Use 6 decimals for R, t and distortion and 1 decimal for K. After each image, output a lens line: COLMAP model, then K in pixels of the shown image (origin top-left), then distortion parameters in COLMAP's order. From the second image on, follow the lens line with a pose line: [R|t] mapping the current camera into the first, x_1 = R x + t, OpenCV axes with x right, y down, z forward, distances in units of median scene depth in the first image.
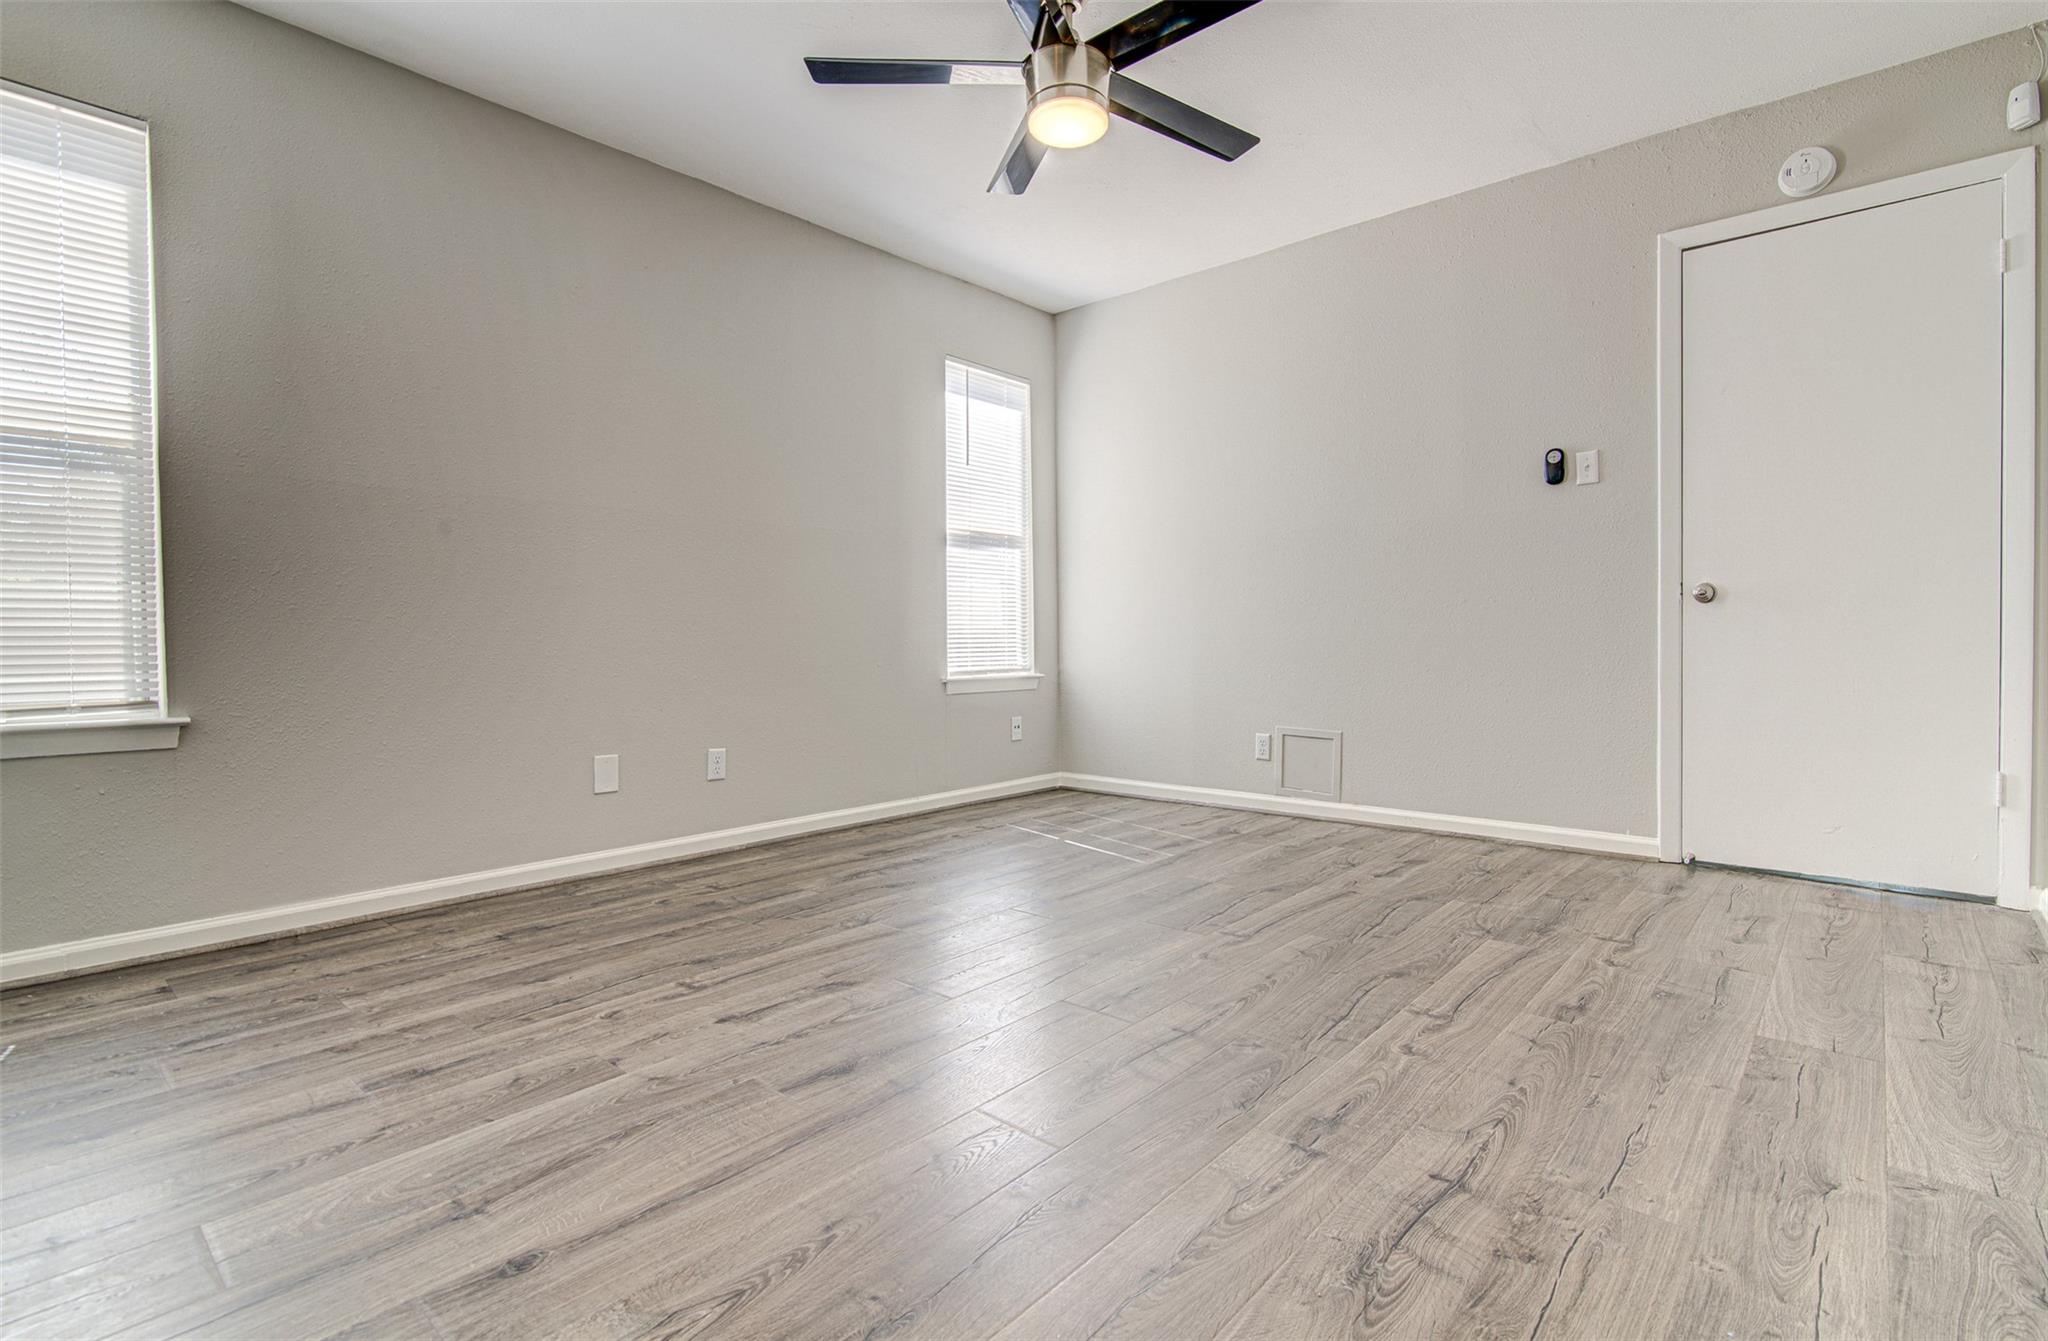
lens RADIAL K [[957.4, 0, 1032.7], [0, 957.4, 662.0], [0, 0, 1]] dist [-0.006280, -0.000926]
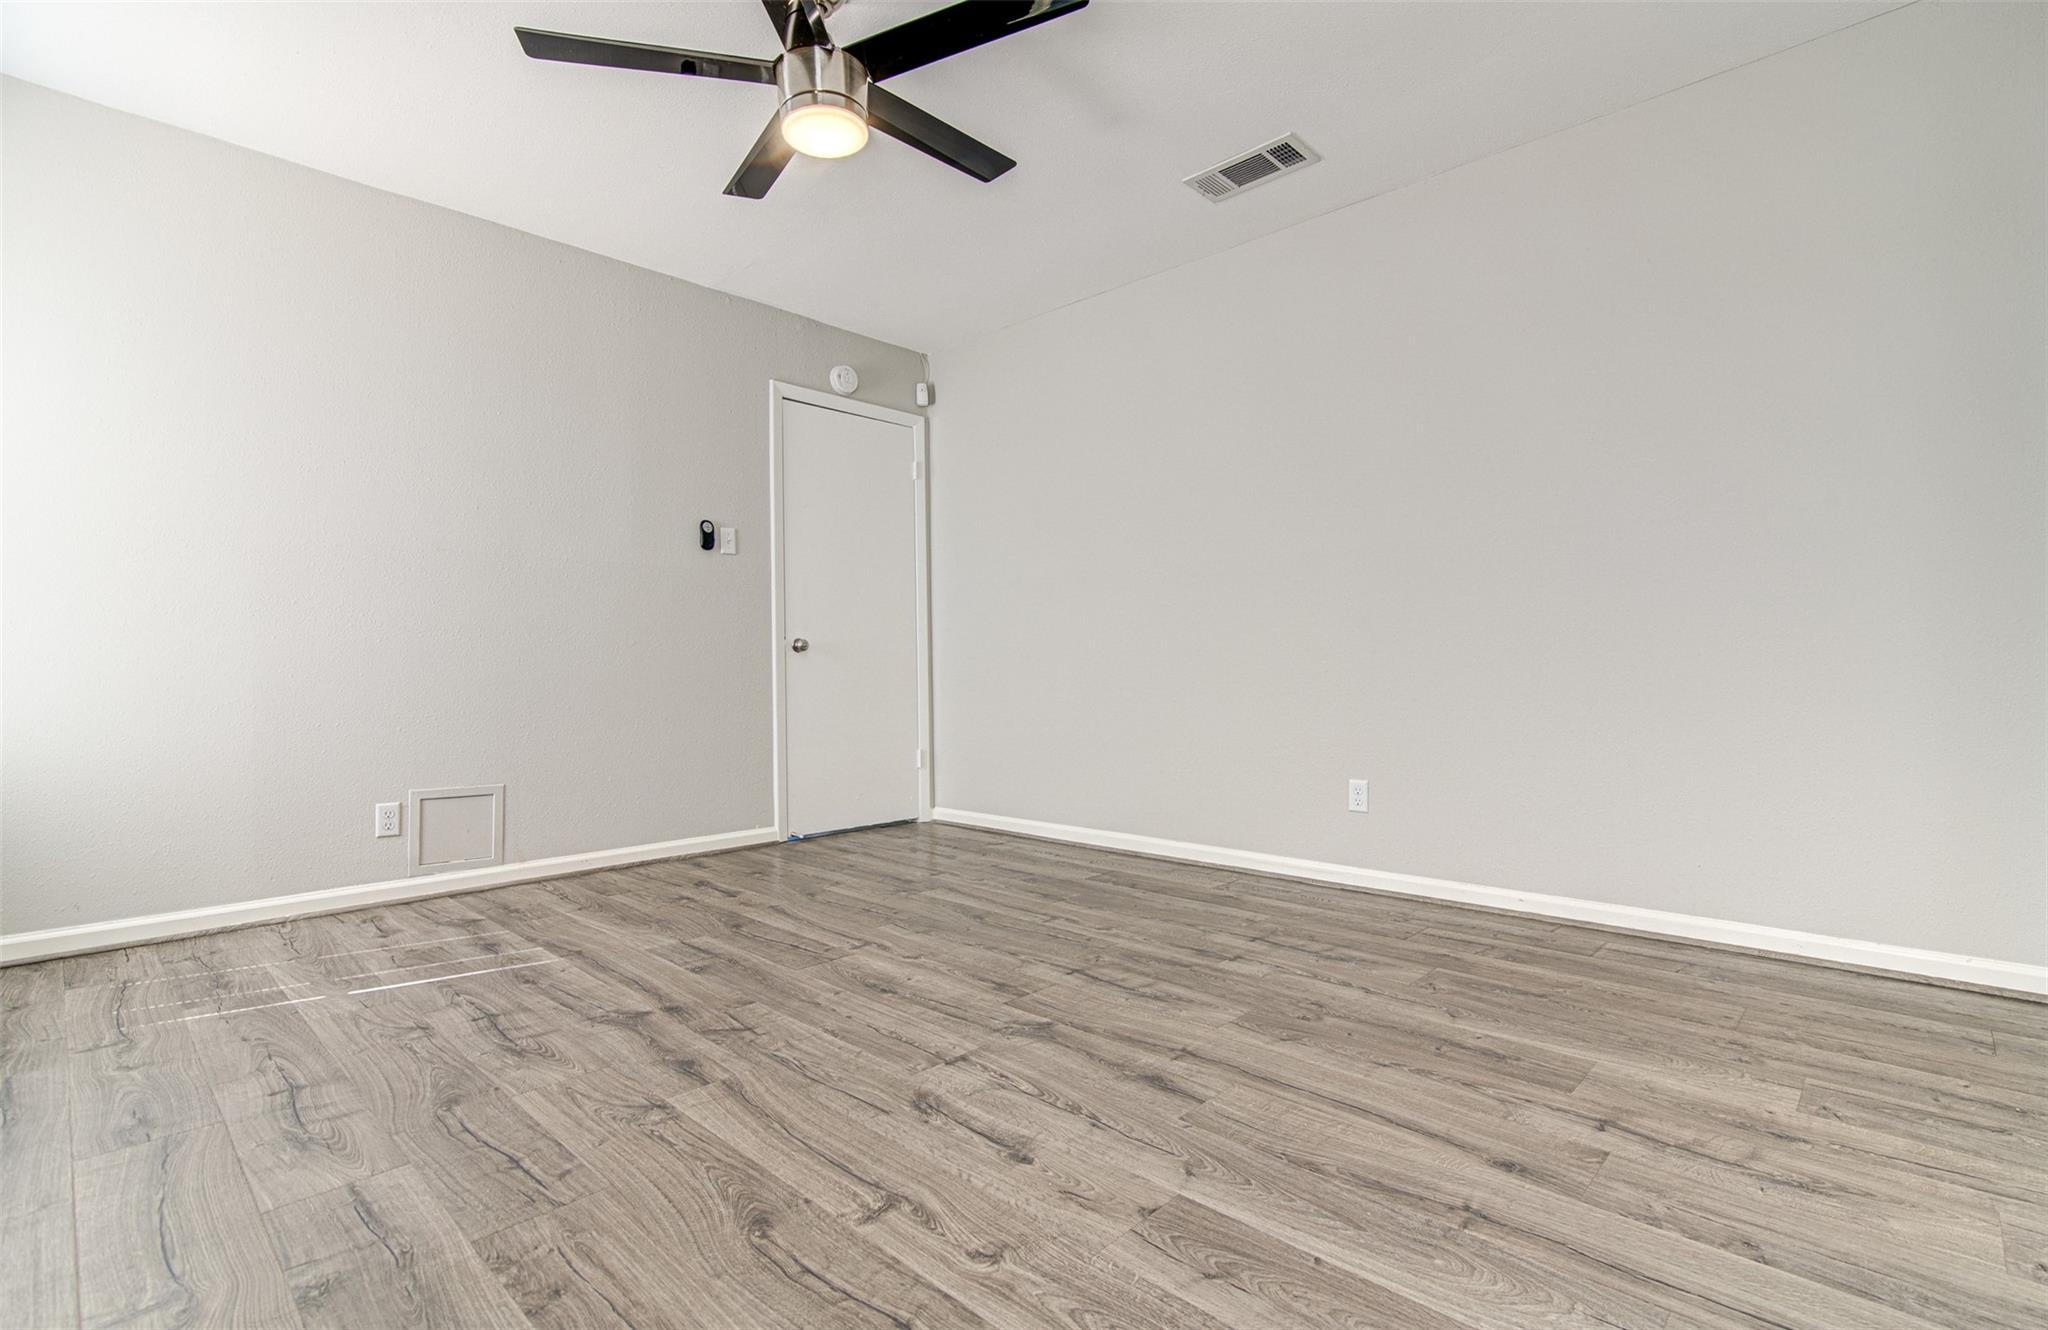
lens RADIAL K [[957.4, 0, 1046.1], [0, 957.4, 662.7], [0, 0, 1]] dist [-0.006280, -0.000926]
pose [[0.019515, 0.016685, 0.999670, -1.035960], [0.034930, 0.999239, -0.017360, -0.012937], [-0.999199, 0.035257, 0.018918, 0.893155]]
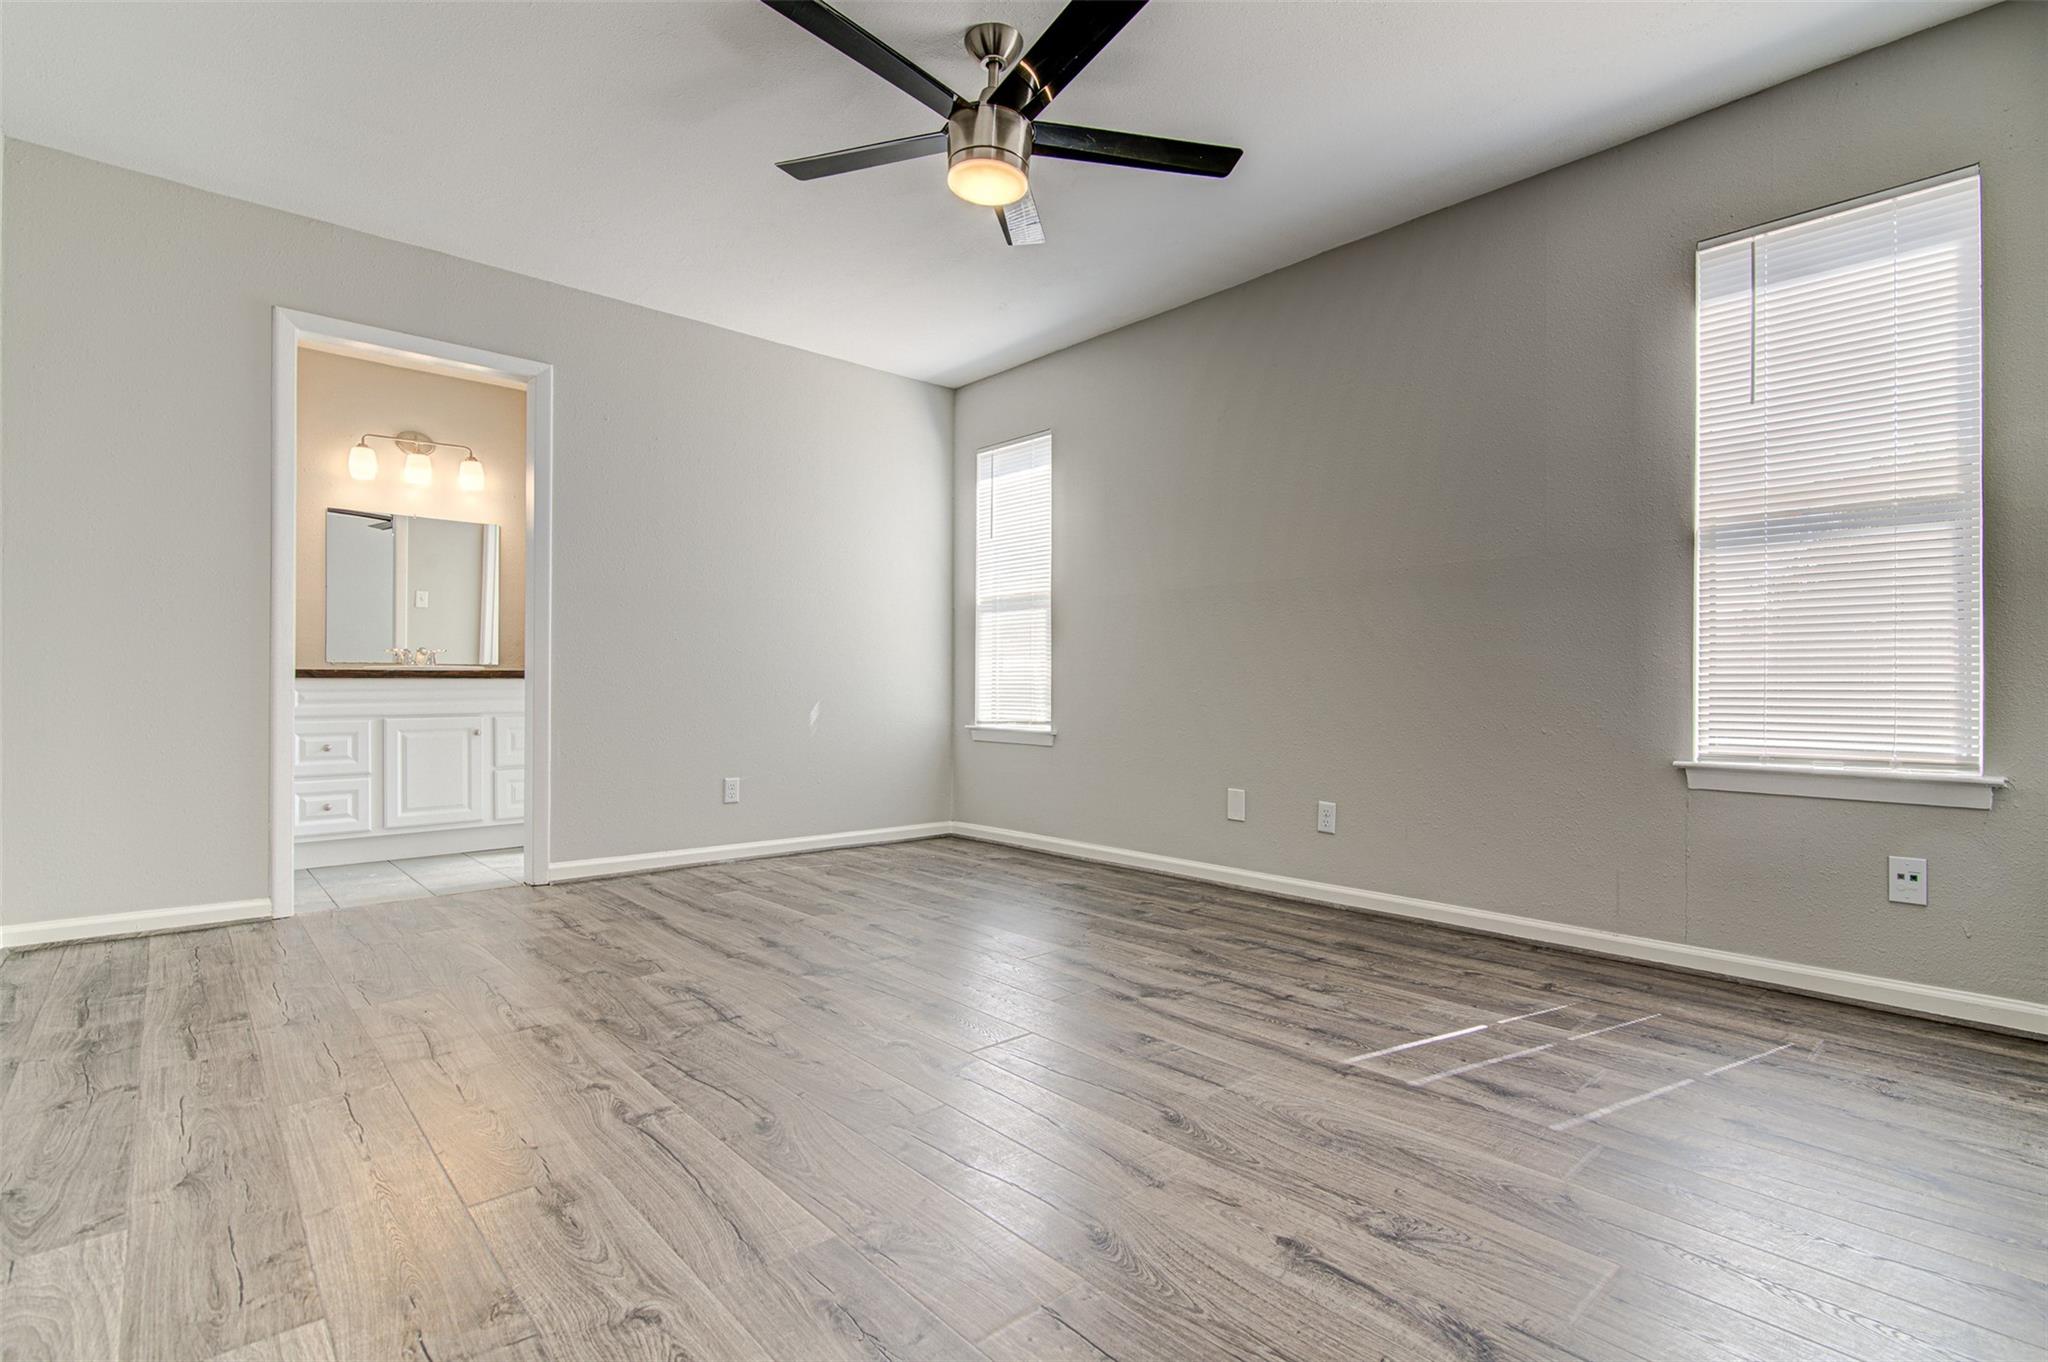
lens RADIAL K [[949.4, 0, 1031.2], [0, 949.4, 688.4], [0, 0, 1]] dist [-0.010233, -0.000081]
pose [[-0.105962, 0.003783, -0.994363, 1.166569], [-0.032780, 0.999436, 0.007296, -0.044535], [0.993830, 0.033368, -0.105778, 1.332275]]
